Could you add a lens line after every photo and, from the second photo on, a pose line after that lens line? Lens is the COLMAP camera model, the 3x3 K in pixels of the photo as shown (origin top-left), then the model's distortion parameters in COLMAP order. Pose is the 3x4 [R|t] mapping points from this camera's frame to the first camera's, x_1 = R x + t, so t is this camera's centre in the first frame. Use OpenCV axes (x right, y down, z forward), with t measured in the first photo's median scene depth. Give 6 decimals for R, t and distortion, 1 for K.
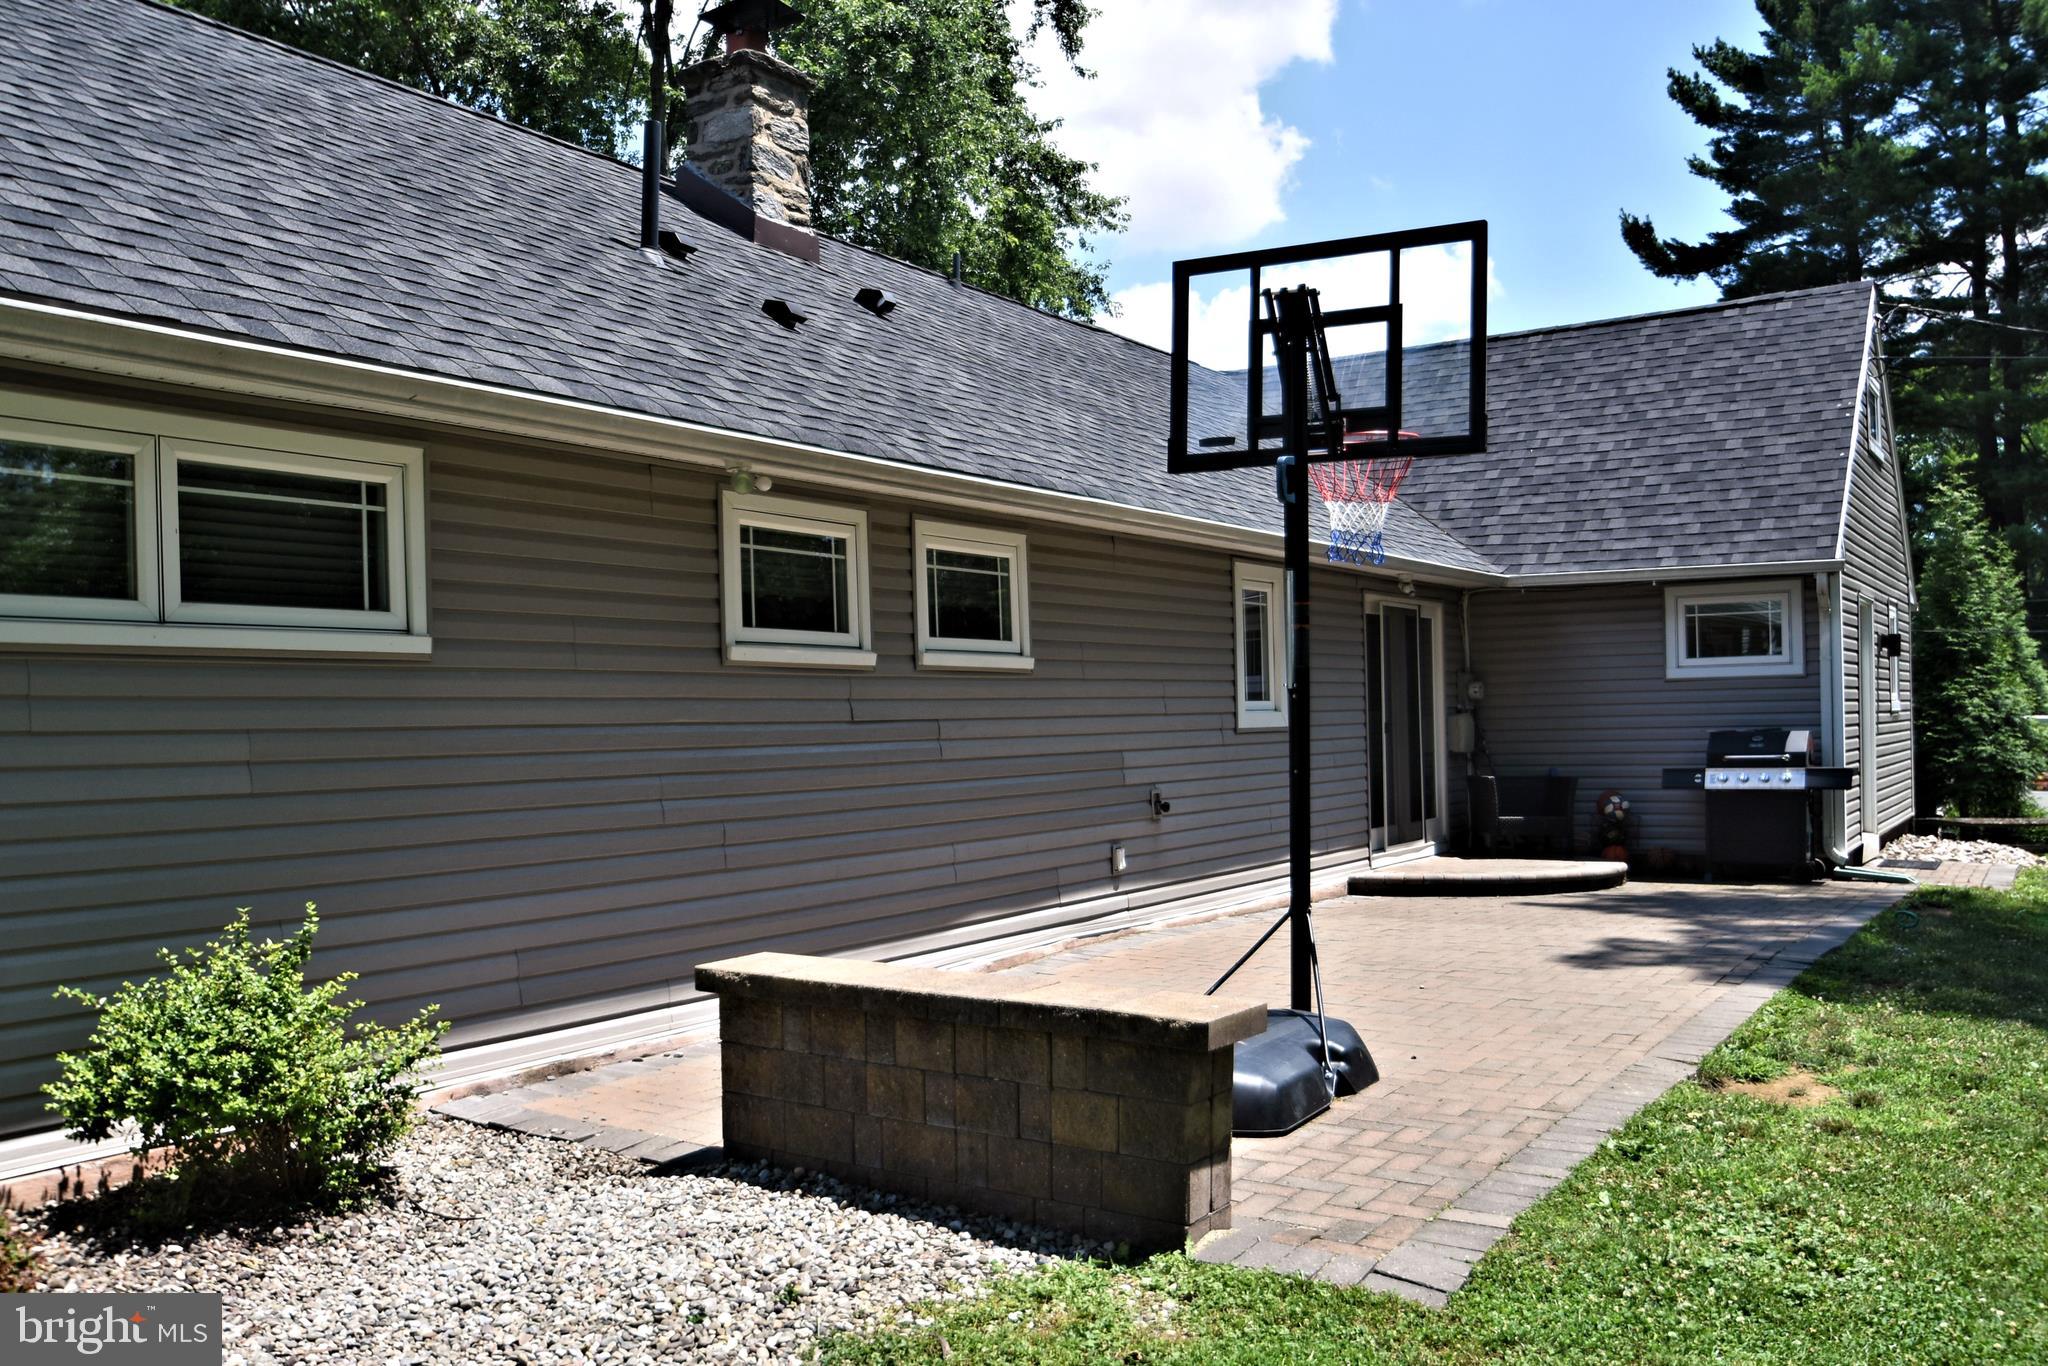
lens RADIAL K [[1665.0, 0, 1024.1], [0, 1665.0, 750.7], [0, 0, 1]] dist [-0.000003, -0.001856]
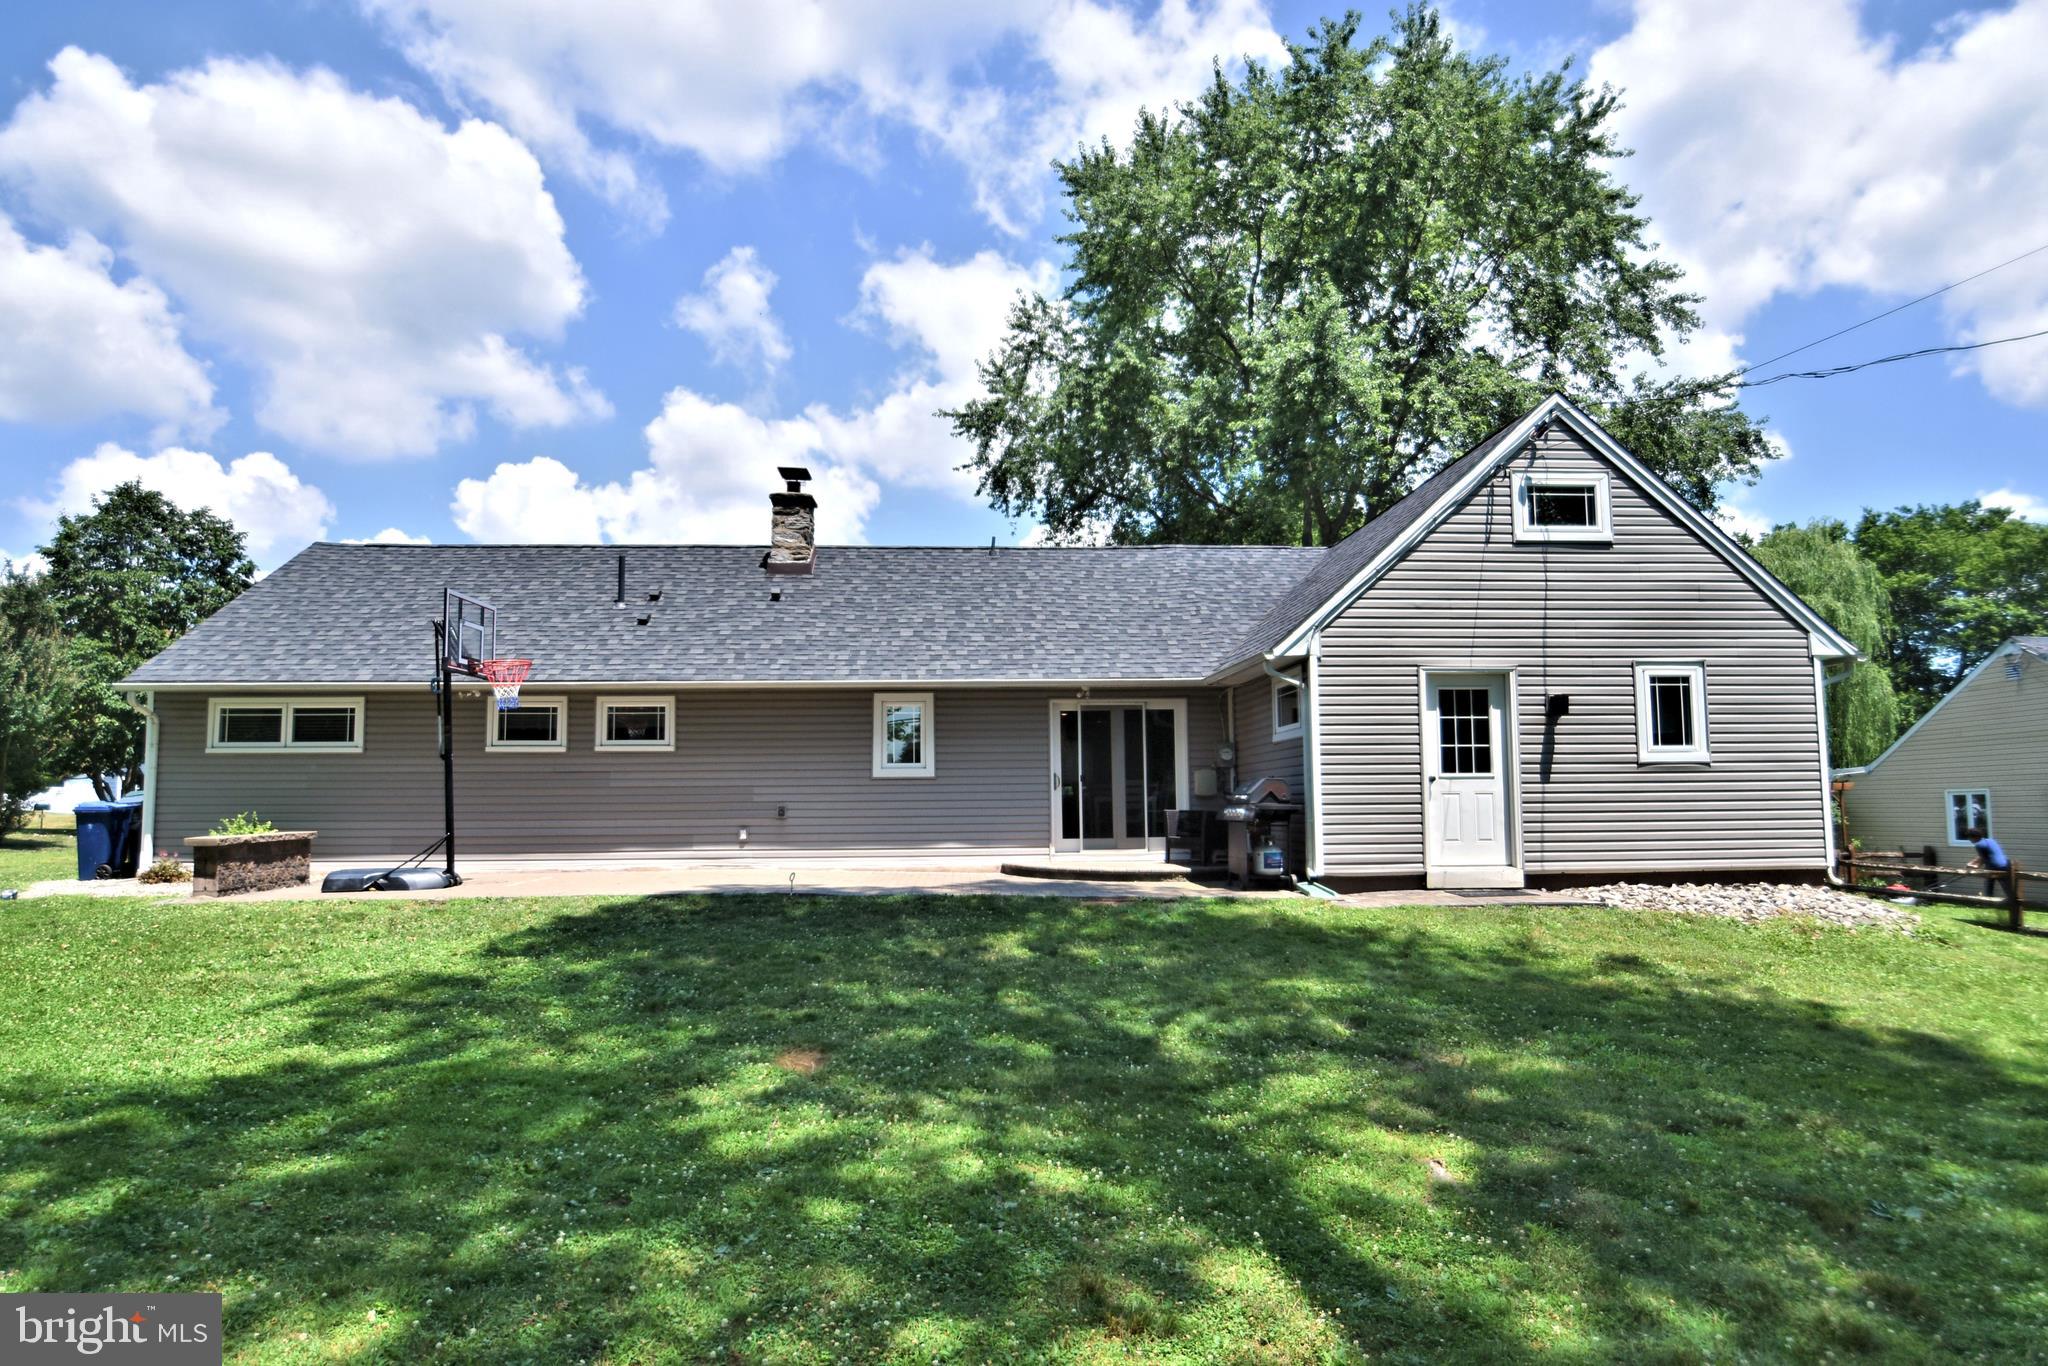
lens RADIAL K [[1031.0, 0, 1015.4], [0, 1031.0, 732.7], [0, 0, 1]] dist [0.002212, -0.016296]
pose [[0.624819, -0.032657, -0.780086, 1.582810], [-0.019690, 0.998148, -0.057557, 0.001233], [0.780521, 0.051322, 0.623019, 0.478521]]
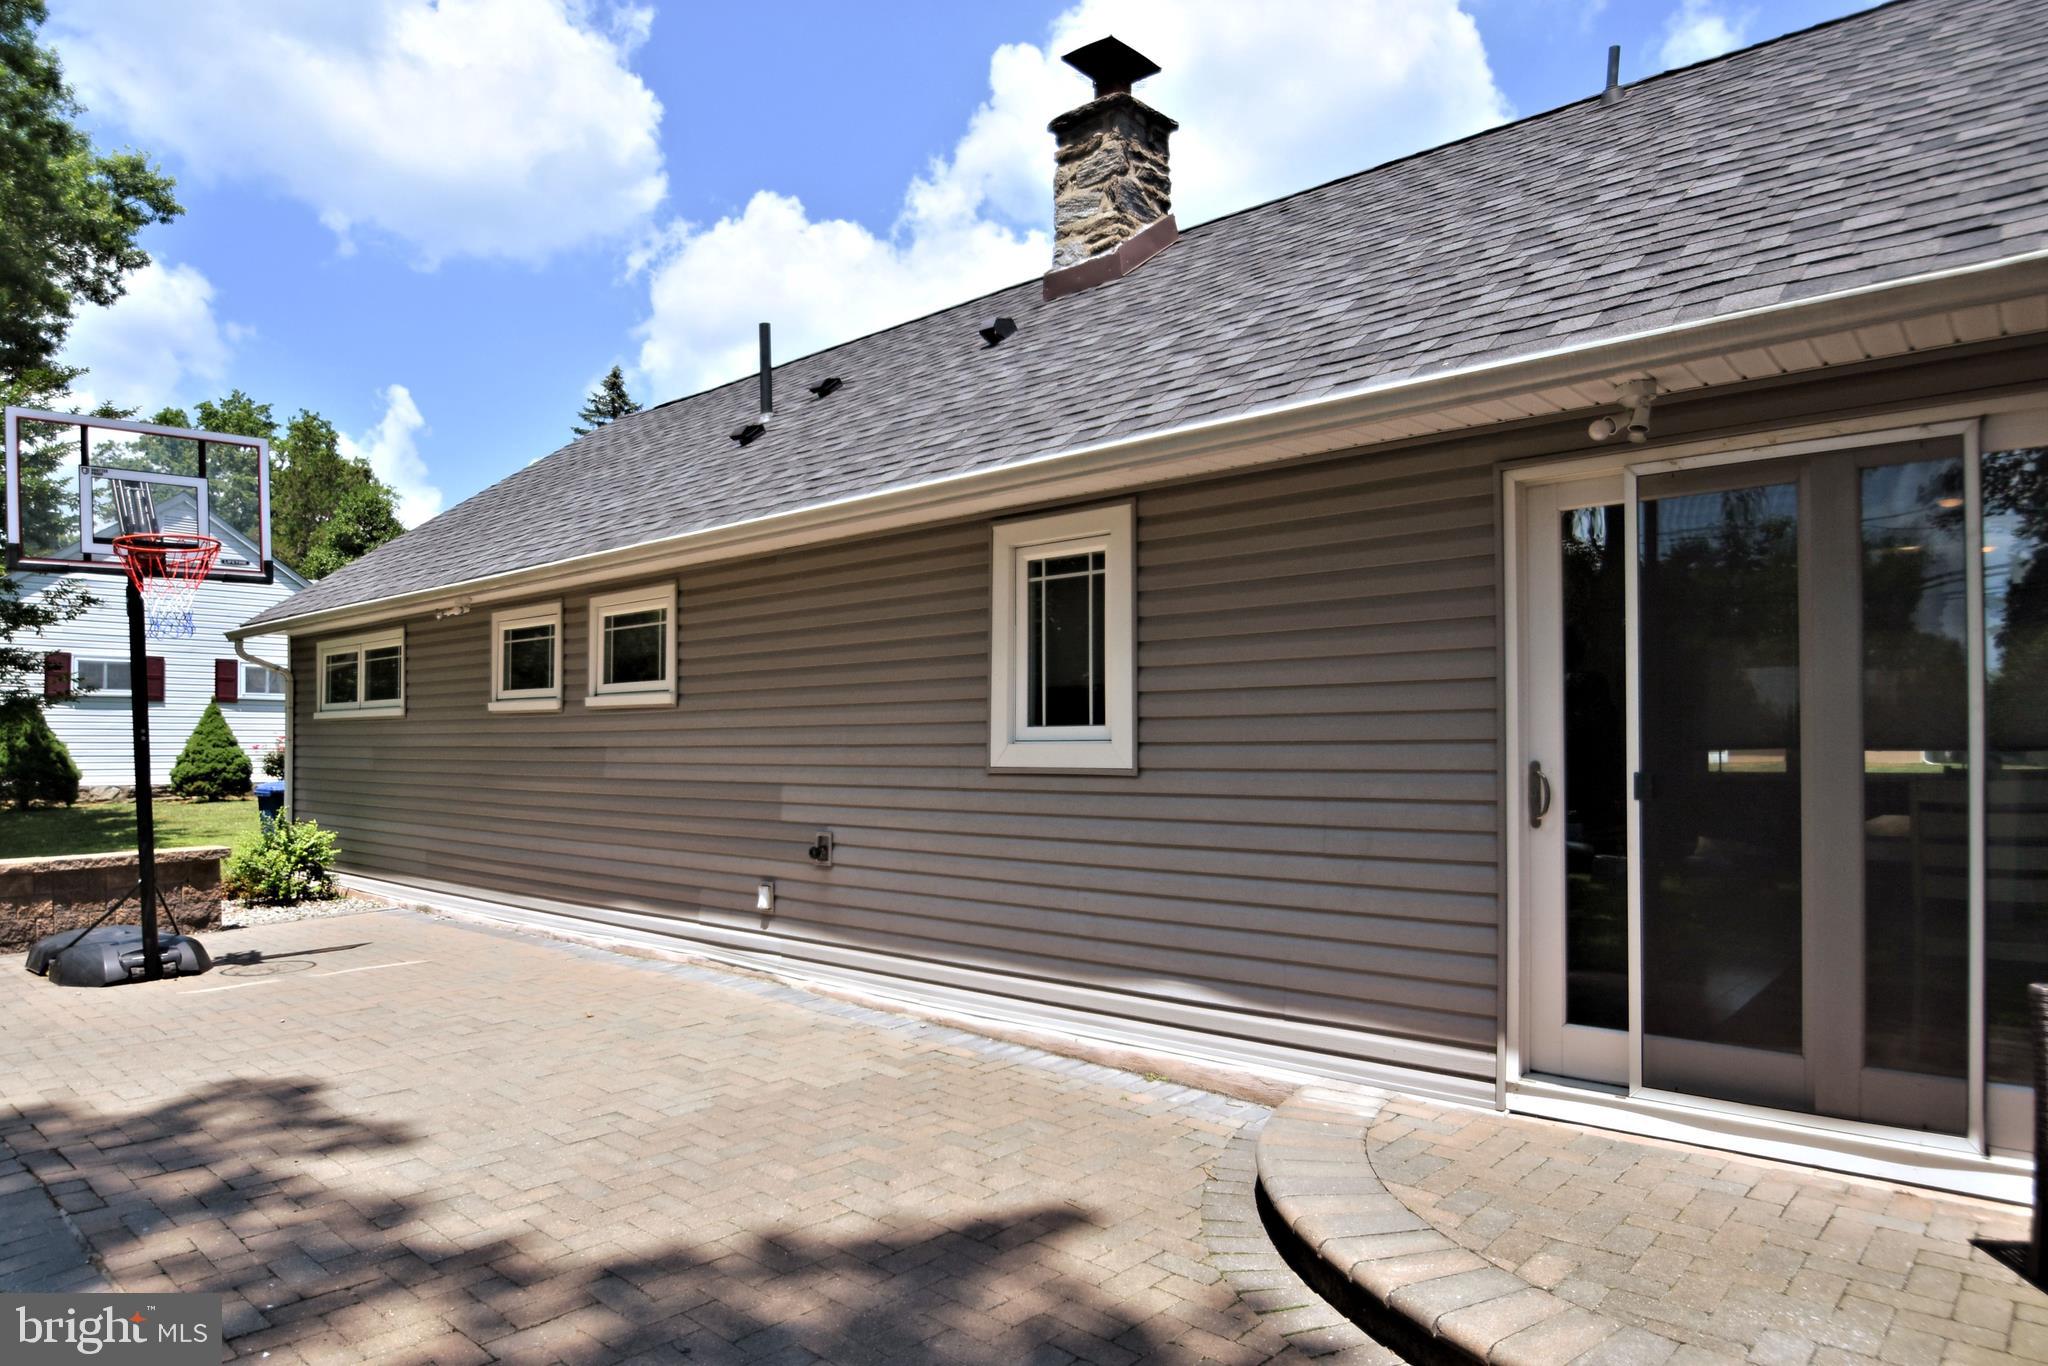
lens RADIAL K [[1255.2, 0, 1024.8], [0, 1255.2, 710.0], [0, 0, 1]] dist [-0.033105, 0.000032]
pose [[-0.141120, 0.012709, -0.989911, 0.856295], [0.001744, 0.999919, 0.012589, -0.058552], [0.989991, 0.000050, -0.141131, 1.439250]]
